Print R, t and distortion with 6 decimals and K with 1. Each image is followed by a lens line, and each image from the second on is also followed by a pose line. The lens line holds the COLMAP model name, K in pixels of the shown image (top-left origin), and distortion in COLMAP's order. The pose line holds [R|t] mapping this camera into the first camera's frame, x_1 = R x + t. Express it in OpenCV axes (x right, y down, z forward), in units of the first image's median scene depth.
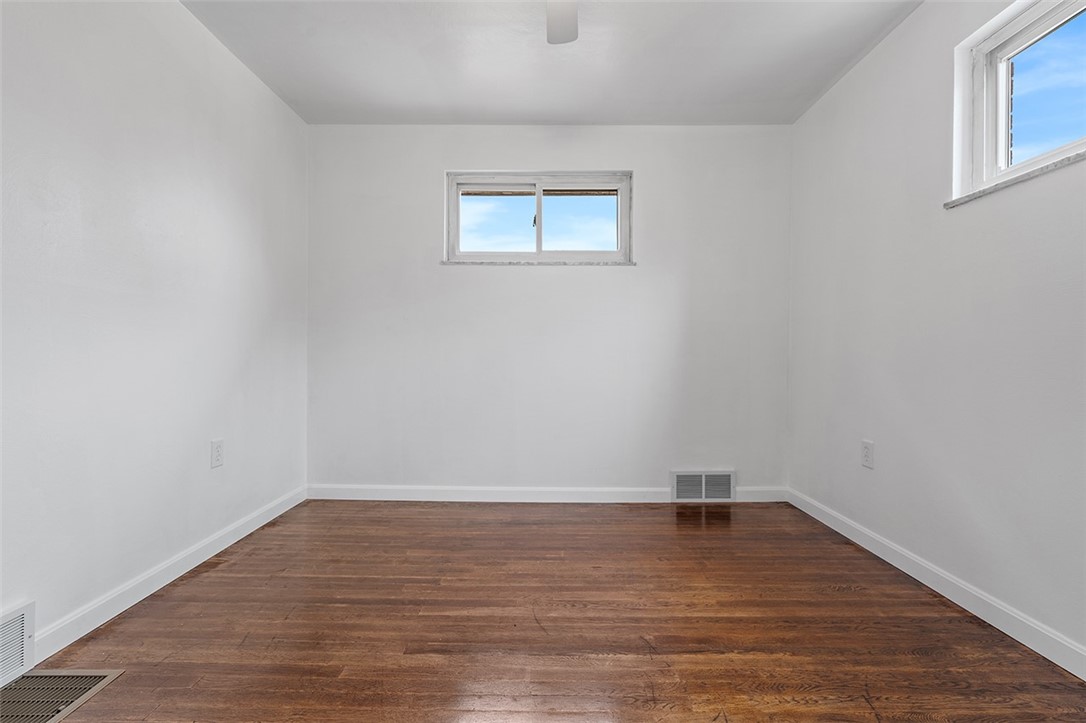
lens RADIAL K [[489.6, 0, 547.9], [0, 489.6, 359.8], [0, 0, 1]] dist [-0.006722, 0.002851]
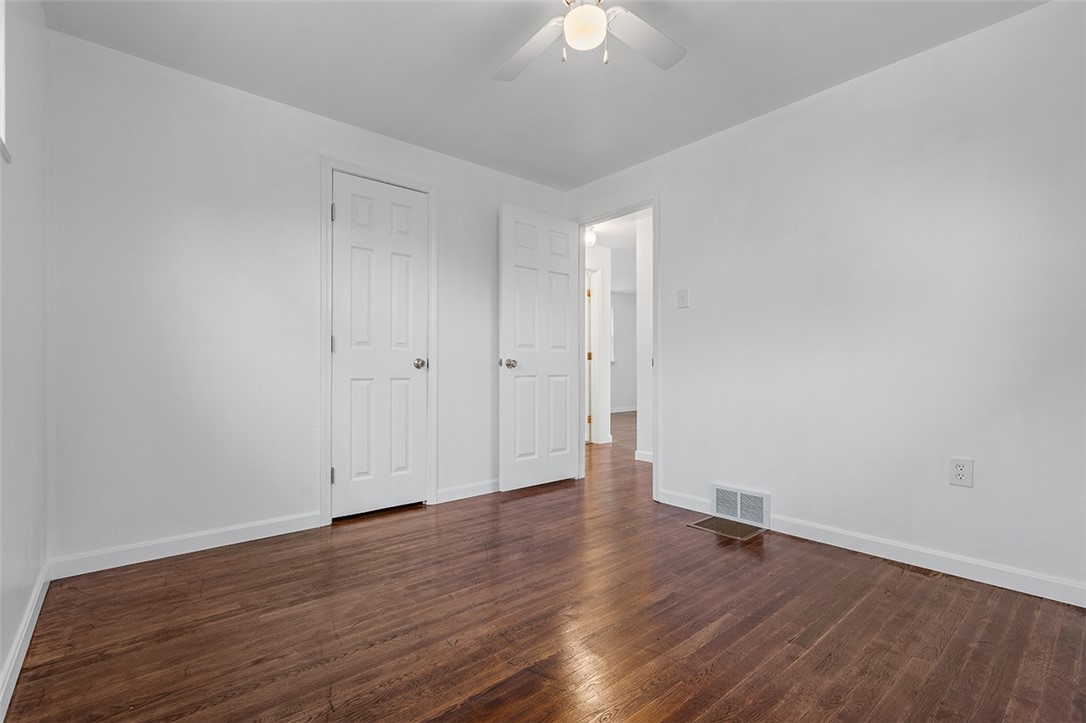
lens RADIAL K [[489.6, 0, 527.9], [0, 489.6, 365.7], [0, 0, 1]] dist [-0.006722, 0.002851]
pose [[-0.779554, -0.004825, -0.626317, 0.595557], [-0.008766, 0.999956, 0.003208, -0.012263], [0.626274, 0.007991, -0.779562, 1.245742]]
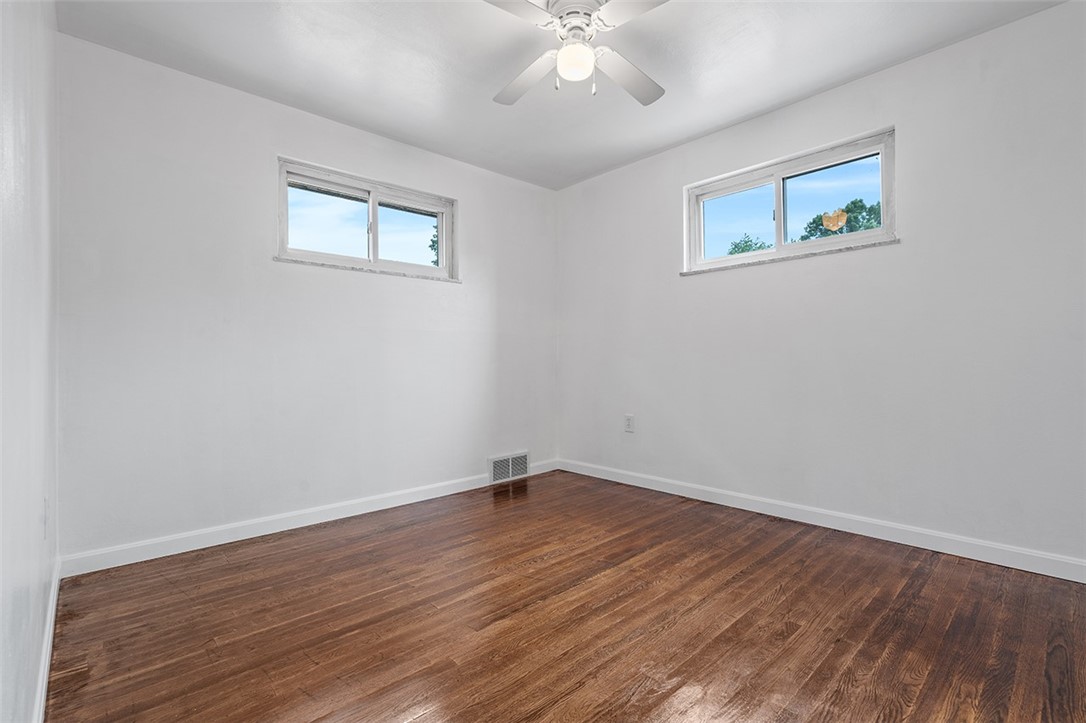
lens RADIAL K [[489.6, 0, 548.5], [0, 489.6, 357.6], [0, 0, 1]] dist [-0.006722, 0.002851]
pose [[0.724466, -0.005361, 0.689290, -0.657300], [0.018139, 0.999772, -0.011289, -0.003684], [-0.689072, 0.020681, 0.724398, 0.048310]]
